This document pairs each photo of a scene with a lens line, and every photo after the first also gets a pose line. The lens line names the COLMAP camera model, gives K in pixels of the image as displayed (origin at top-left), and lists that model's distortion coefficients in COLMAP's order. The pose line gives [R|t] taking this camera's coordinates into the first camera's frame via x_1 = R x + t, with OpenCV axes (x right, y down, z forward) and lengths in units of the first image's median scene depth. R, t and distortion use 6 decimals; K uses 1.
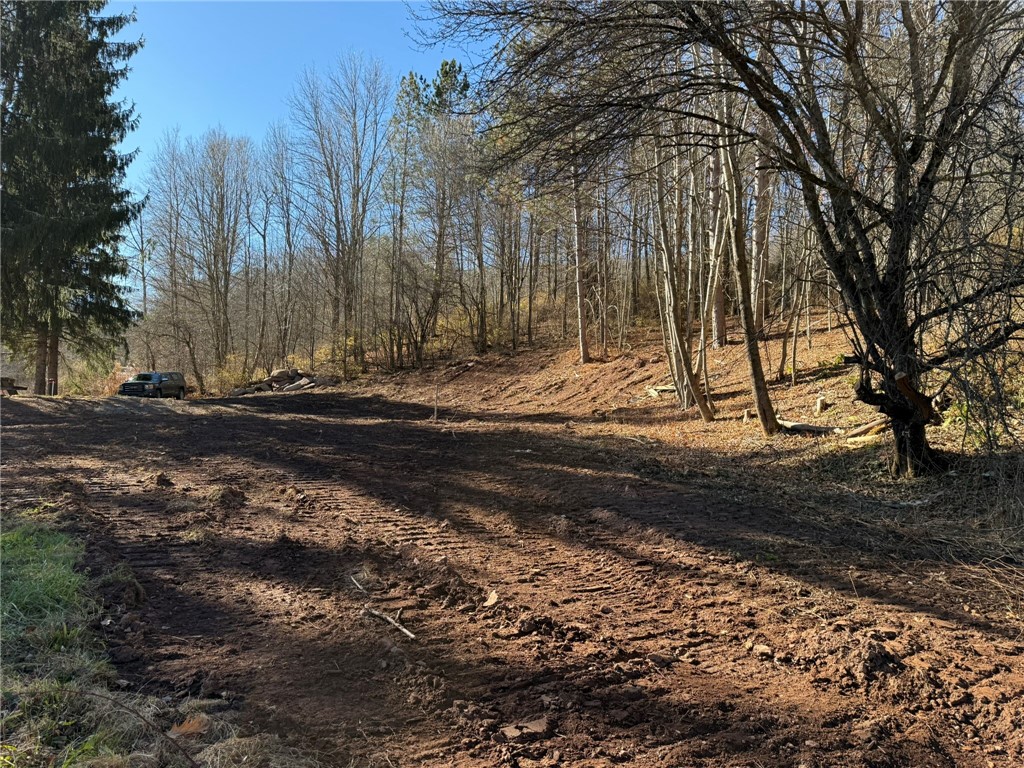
lens RADIAL K [[702.7, 0, 511.8], [0, 702.7, 382.3], [0, 0, 1]] dist [0.010154, 0.000260]
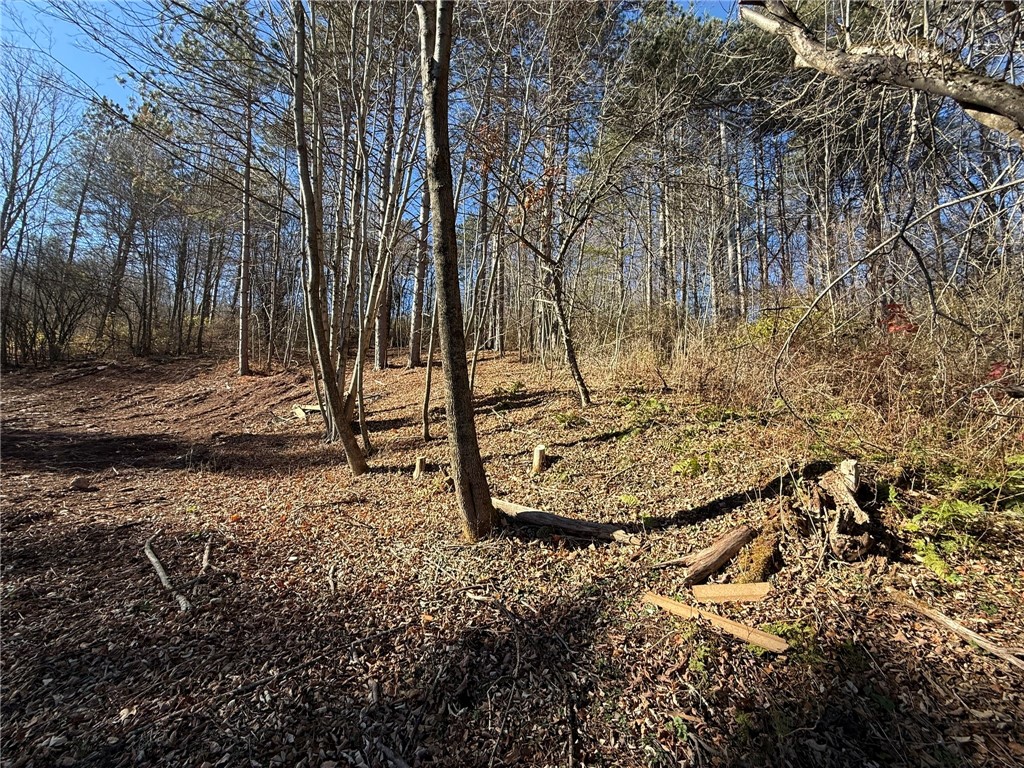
lens RADIAL K [[405.4, 0, 509.6], [0, 405.4, 387.9], [0, 0, 1]] dist [0.000011, -0.000215]
pose [[0.824328, 0.057348, 0.563201, 0.144651], [-0.046185, 0.998352, -0.034059, -0.011954], [-0.564226, 0.002065, 0.825618, 0.494178]]
